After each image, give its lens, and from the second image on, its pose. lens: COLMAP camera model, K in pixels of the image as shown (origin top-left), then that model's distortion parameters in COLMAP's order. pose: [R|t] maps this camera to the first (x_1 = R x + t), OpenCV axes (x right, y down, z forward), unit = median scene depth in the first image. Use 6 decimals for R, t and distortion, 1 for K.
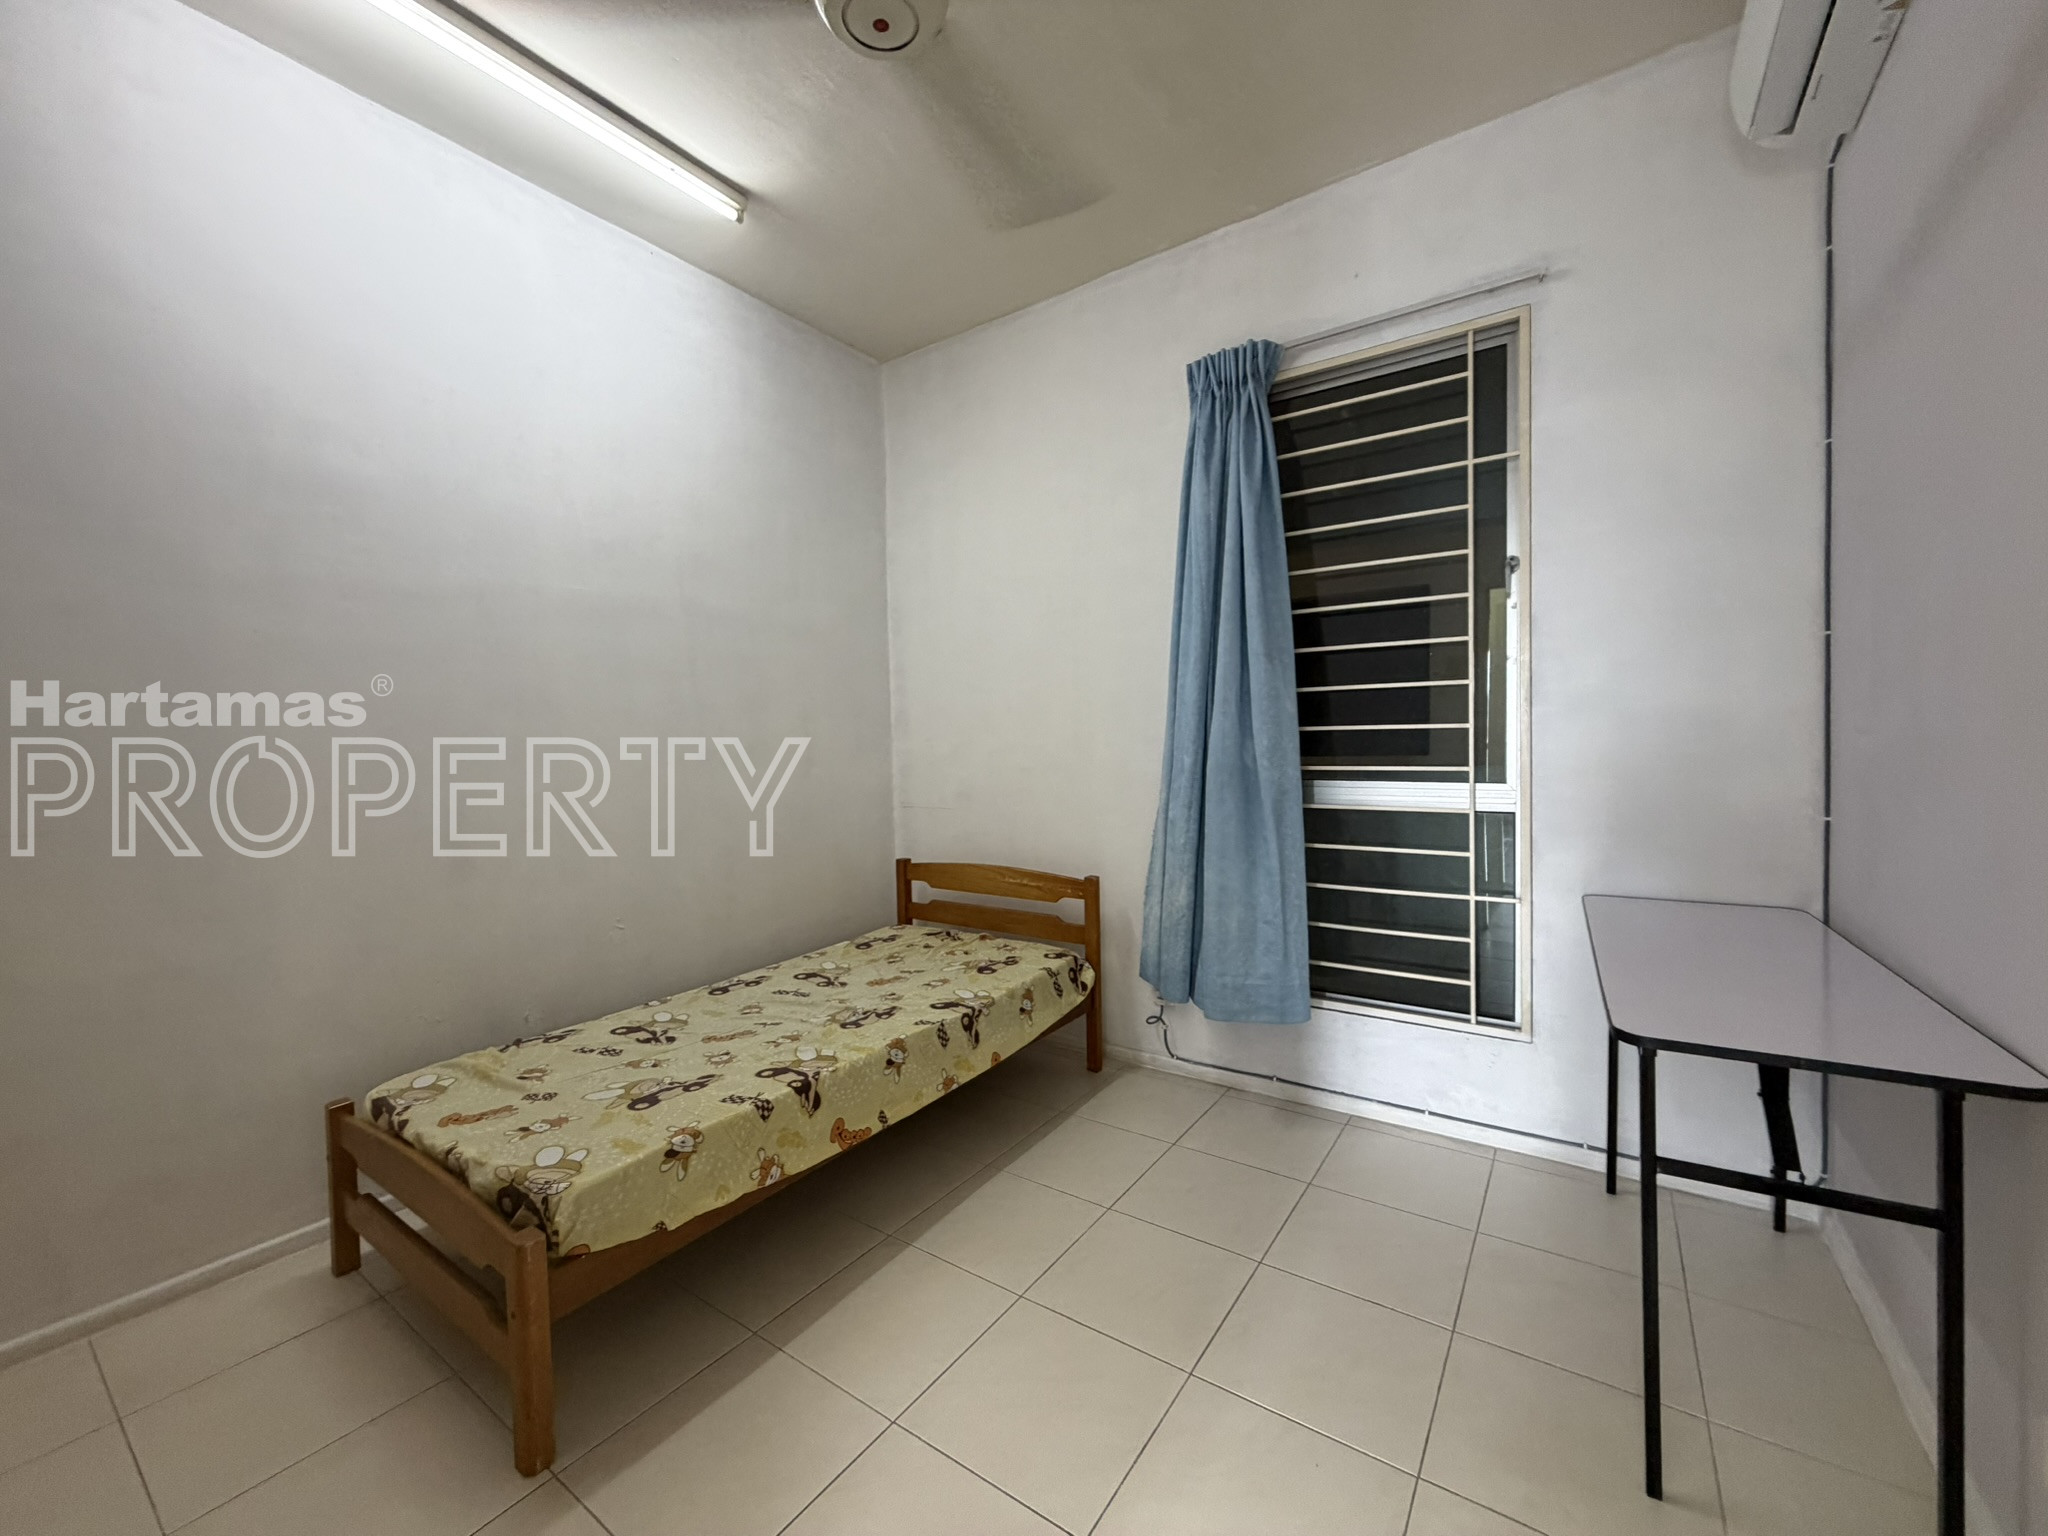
lens RADIAL K [[819.8, 0, 1018.8], [0, 819.8, 759.5], [0, 0, 1]] dist [-0.000526, -0.000034]
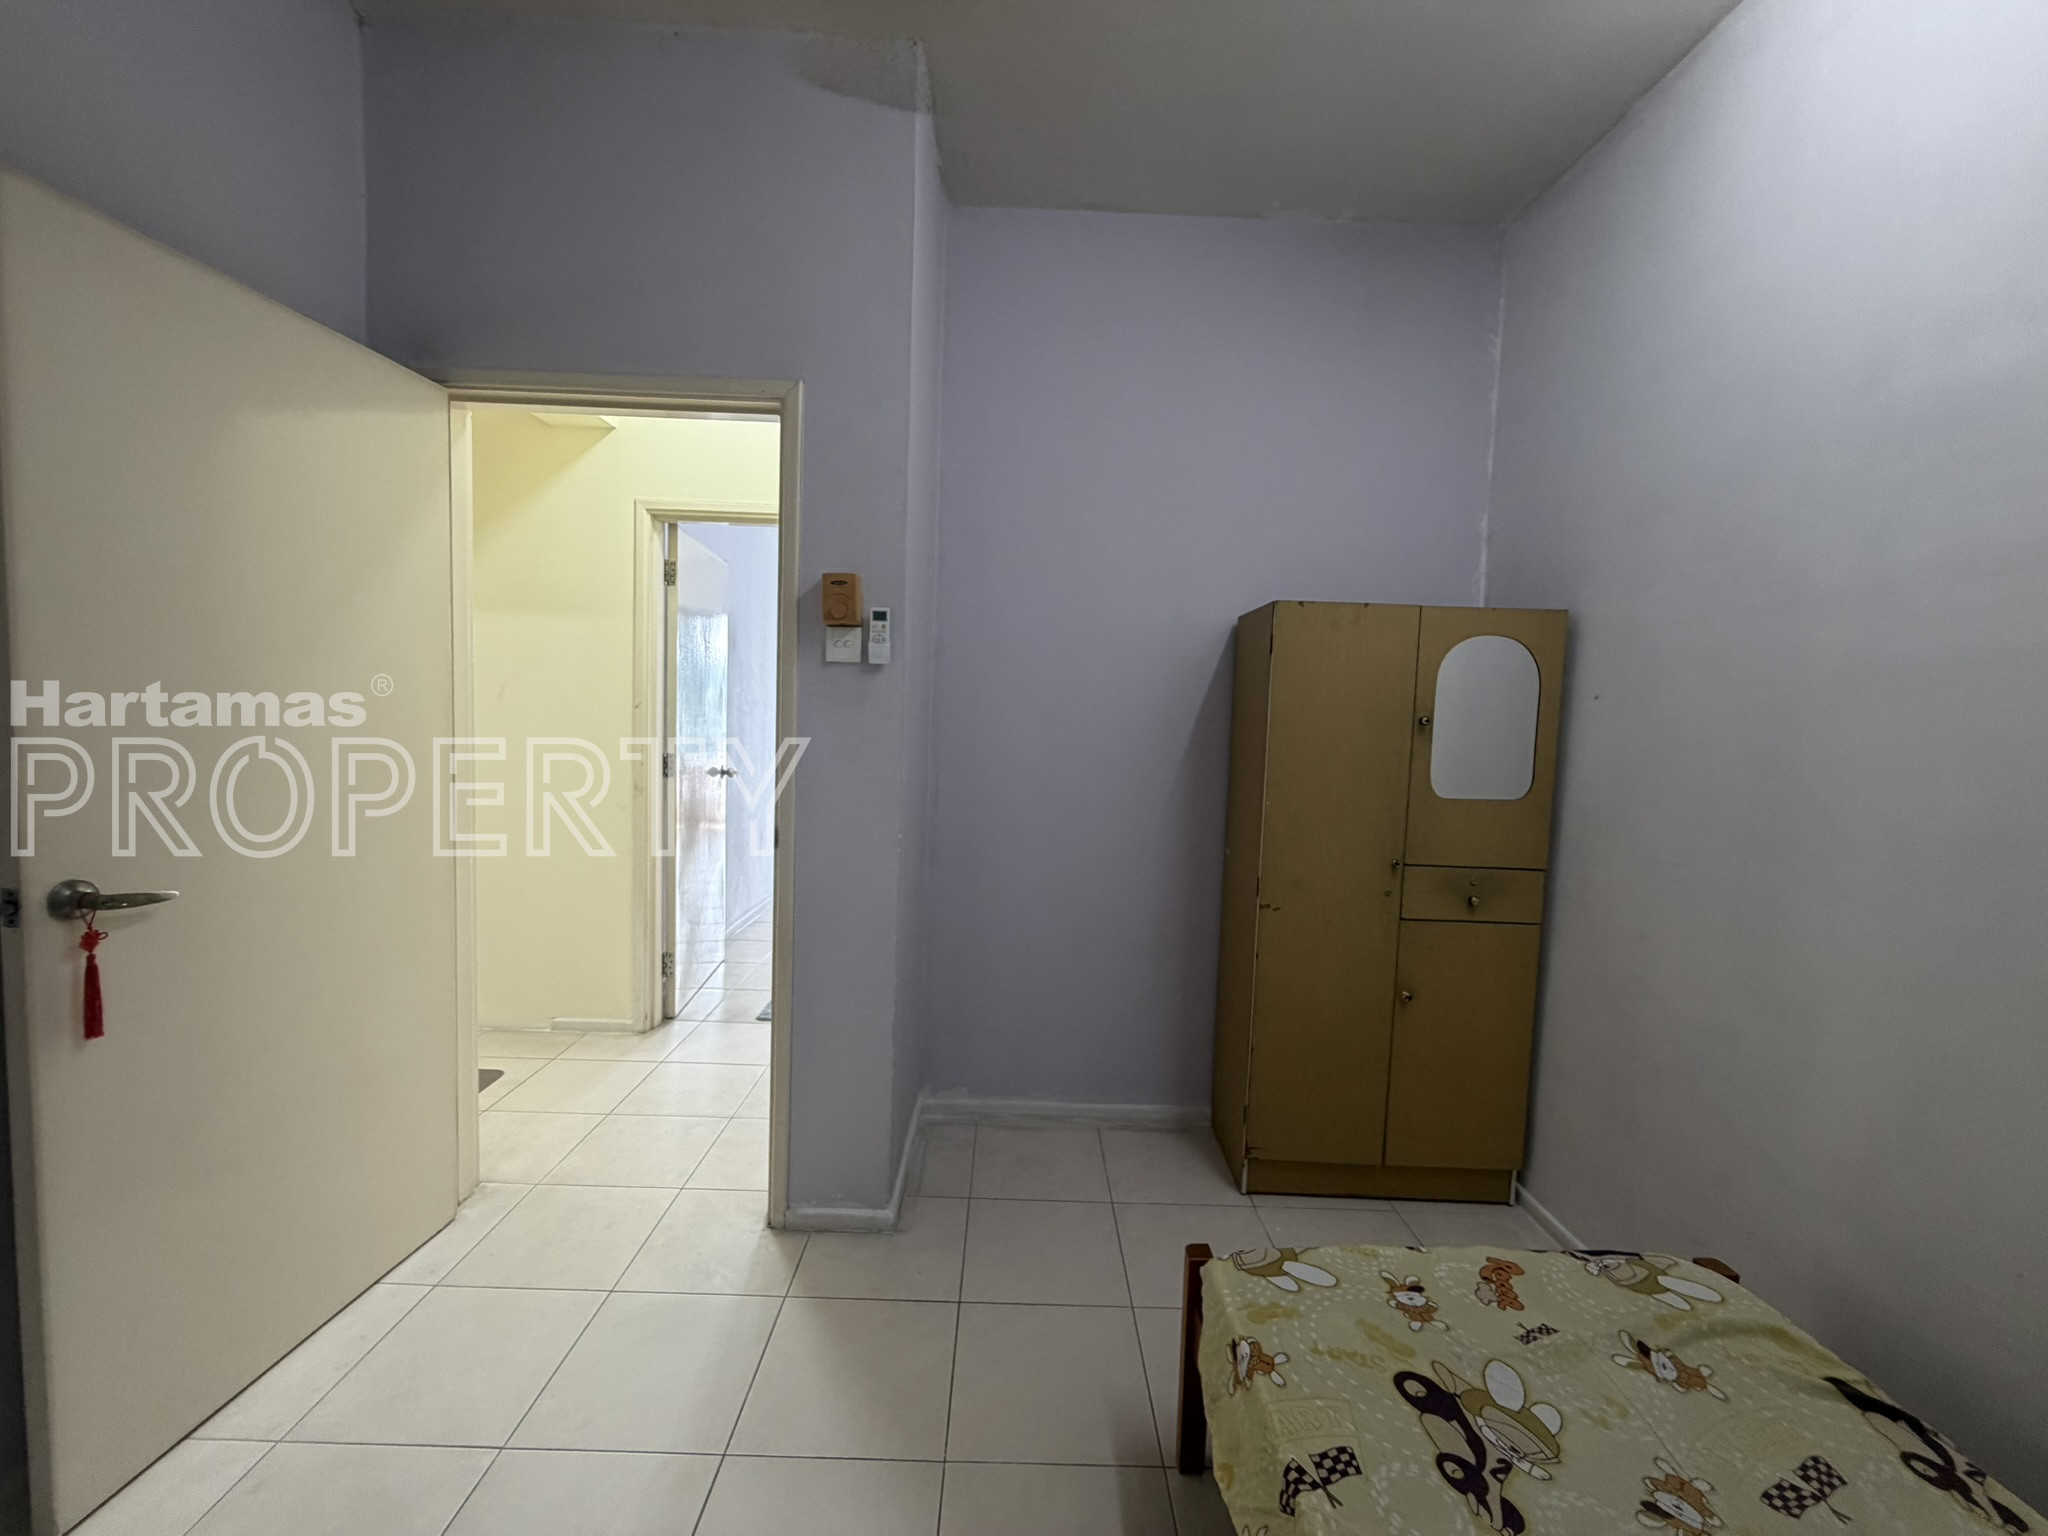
lens RADIAL K [[819.8, 0, 1025.9], [0, 819.8, 765.6], [0, 0, 1]] dist [-0.000526, -0.000034]
pose [[-0.820758, 0.021383, -0.570876, 0.133682], [-0.028703, 0.996494, 0.078592, -0.094697], [0.570555, 0.080891, -0.817266, 1.280992]]
